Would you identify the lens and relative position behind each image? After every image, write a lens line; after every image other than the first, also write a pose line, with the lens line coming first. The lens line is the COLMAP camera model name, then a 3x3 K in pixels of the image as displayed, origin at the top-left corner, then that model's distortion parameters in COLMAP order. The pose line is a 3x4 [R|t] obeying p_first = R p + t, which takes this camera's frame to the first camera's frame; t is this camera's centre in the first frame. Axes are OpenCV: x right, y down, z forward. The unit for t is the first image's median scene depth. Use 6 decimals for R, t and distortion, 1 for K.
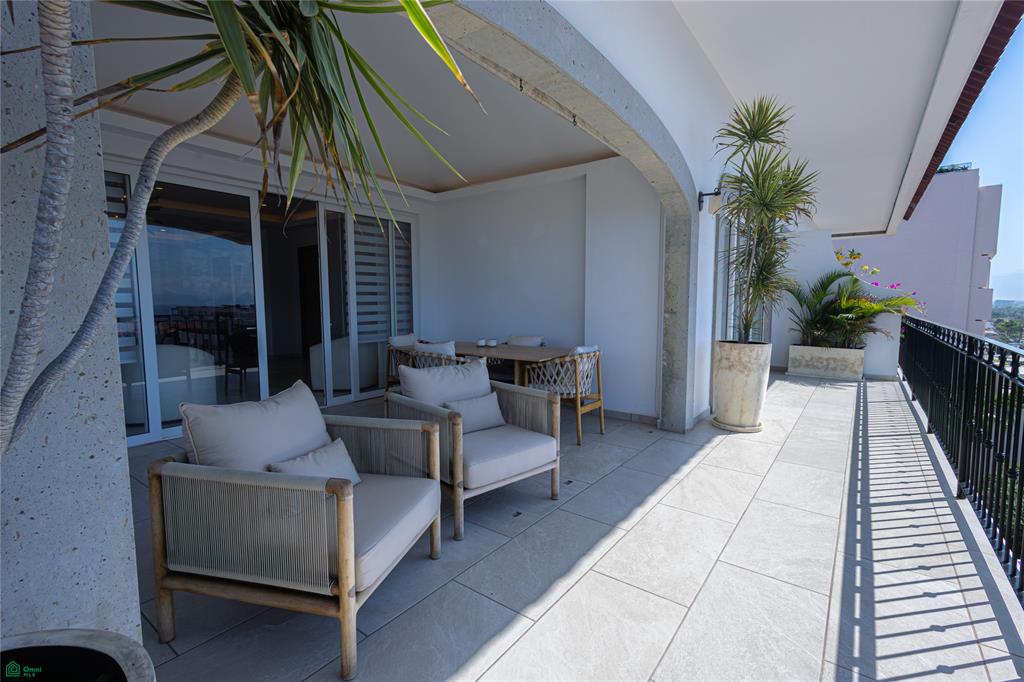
lens RADIAL K [[468.9, 0, 512.3], [0, 468.9, 340.0], [0, 0, 1]] dist [0.008238, -0.000576]
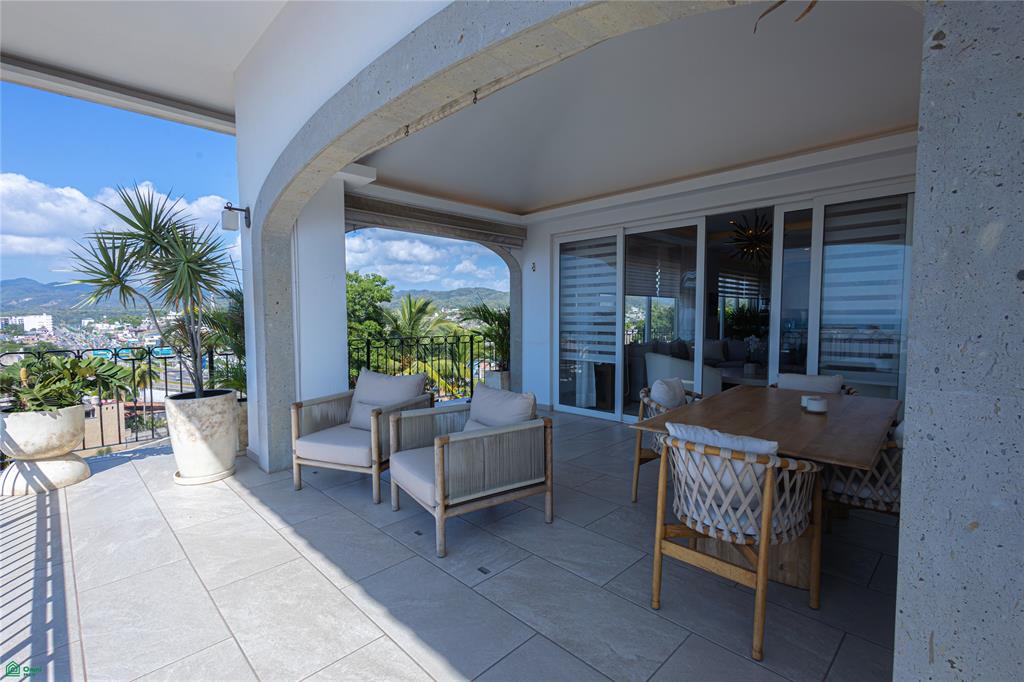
lens RADIAL K [[468.9, 0, 510.9], [0, 468.9, 342.0], [0, 0, 1]] dist [0.008238, -0.000576]
pose [[-0.153665, 0.058144, -0.986411, 2.000276], [-0.078523, 0.994392, 0.070847, -0.286655], [0.984998, 0.088343, -0.148238, 2.679896]]
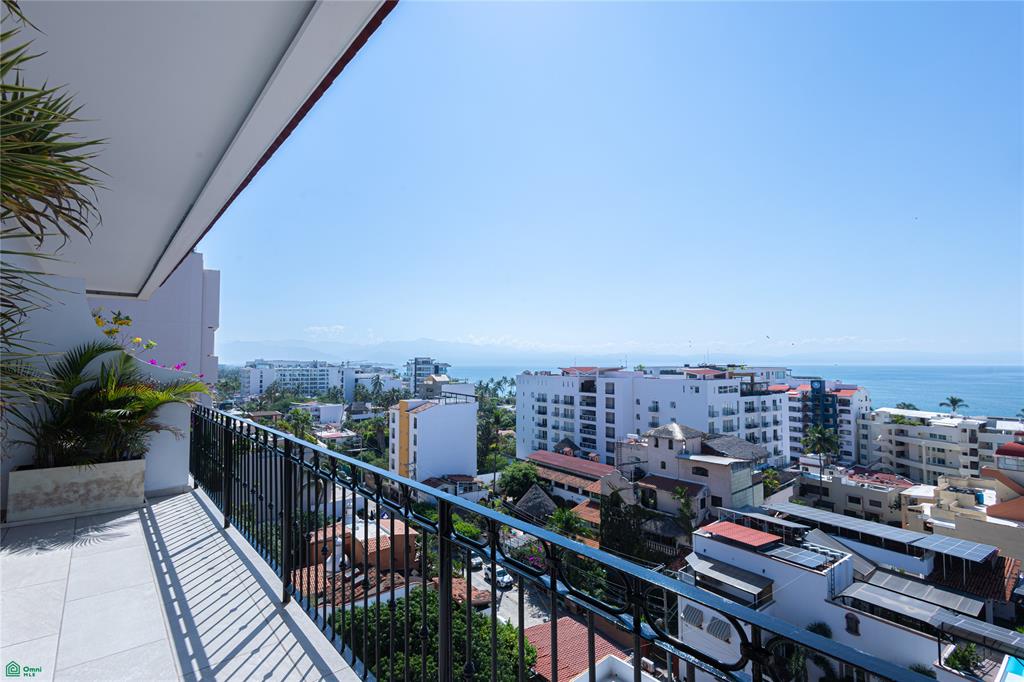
lens RADIAL K [[468.9, 0, 502.8], [0, 468.9, 348.7], [0, 0, 1]] dist [0.008238, -0.000576]
pose [[0.222504, 0.028697, 0.974509, 0.176787], [0.085259, 0.995164, -0.048771, -0.056910], [-0.971197, 0.093937, 0.218982, 0.307209]]
